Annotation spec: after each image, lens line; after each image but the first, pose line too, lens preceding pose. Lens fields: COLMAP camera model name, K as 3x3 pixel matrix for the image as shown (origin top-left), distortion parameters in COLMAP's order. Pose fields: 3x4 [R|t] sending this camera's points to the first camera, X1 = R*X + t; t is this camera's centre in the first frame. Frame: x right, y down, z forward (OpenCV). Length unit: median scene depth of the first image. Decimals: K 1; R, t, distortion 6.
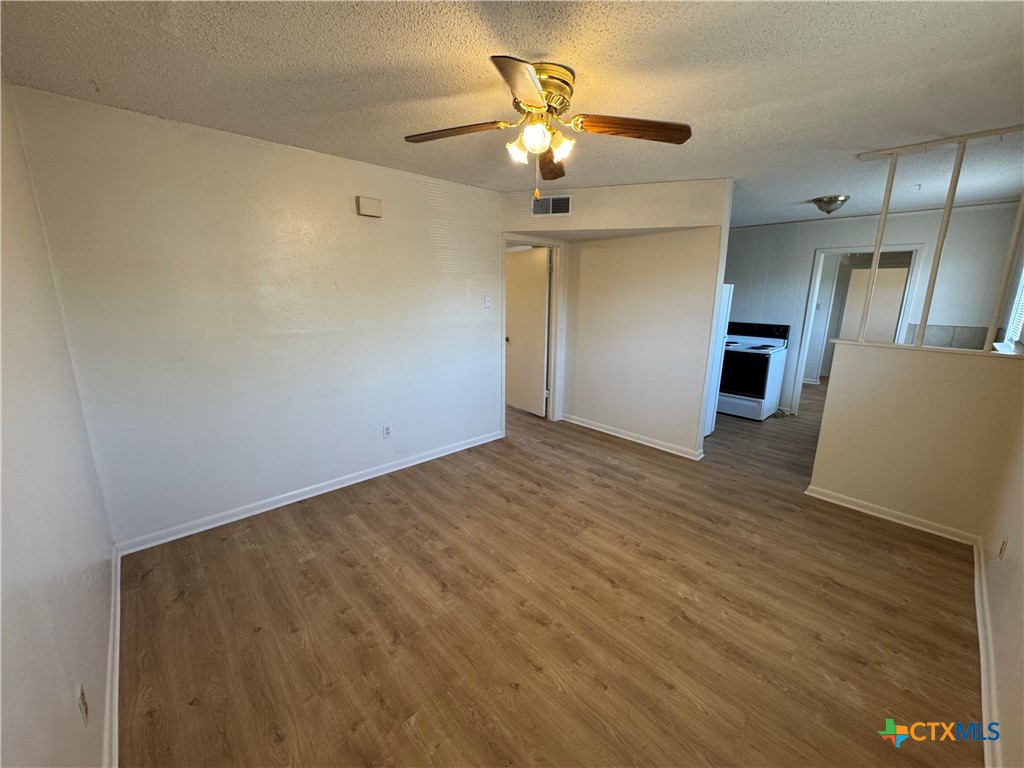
lens RADIAL K [[409.1, 0, 514.2], [0, 409.1, 383.7], [0, 0, 1]] dist [0.001236, -0.000031]
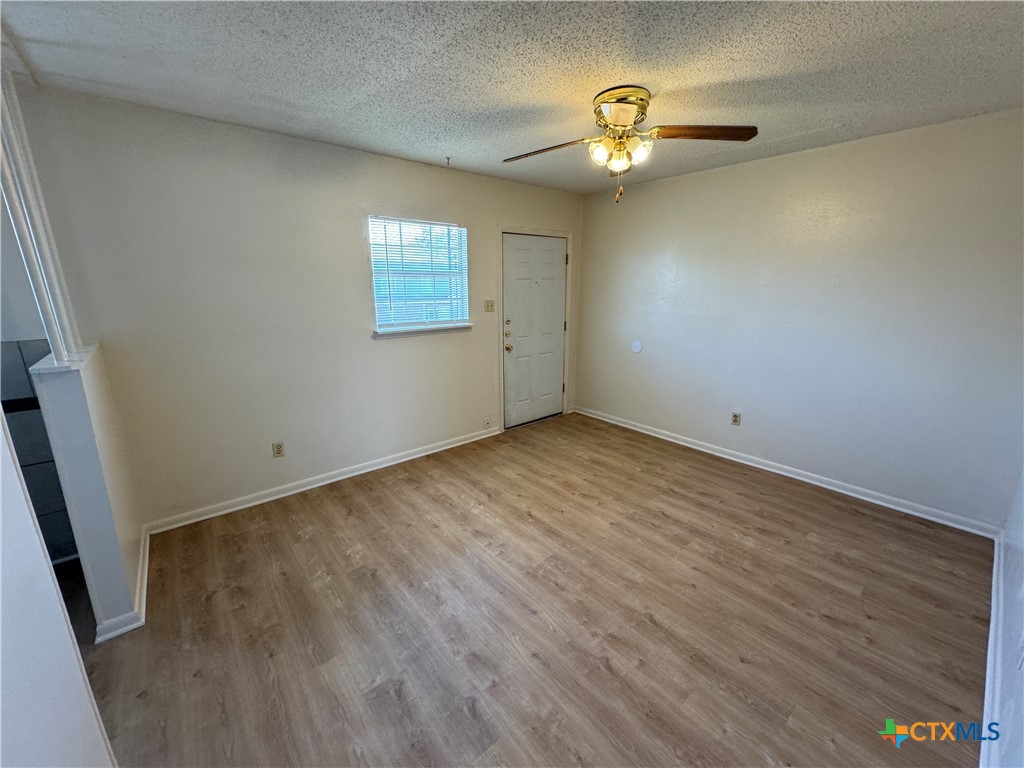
lens RADIAL K [[409.1, 0, 512.8], [0, 409.1, 383.1], [0, 0, 1]] dist [0.001236, -0.000031]
pose [[-0.998448, -0.023825, 0.050340, 0.221704], [0.001367, 0.893121, 0.449815, -0.401748], [-0.055677, 0.449186, -0.891702, 1.796478]]
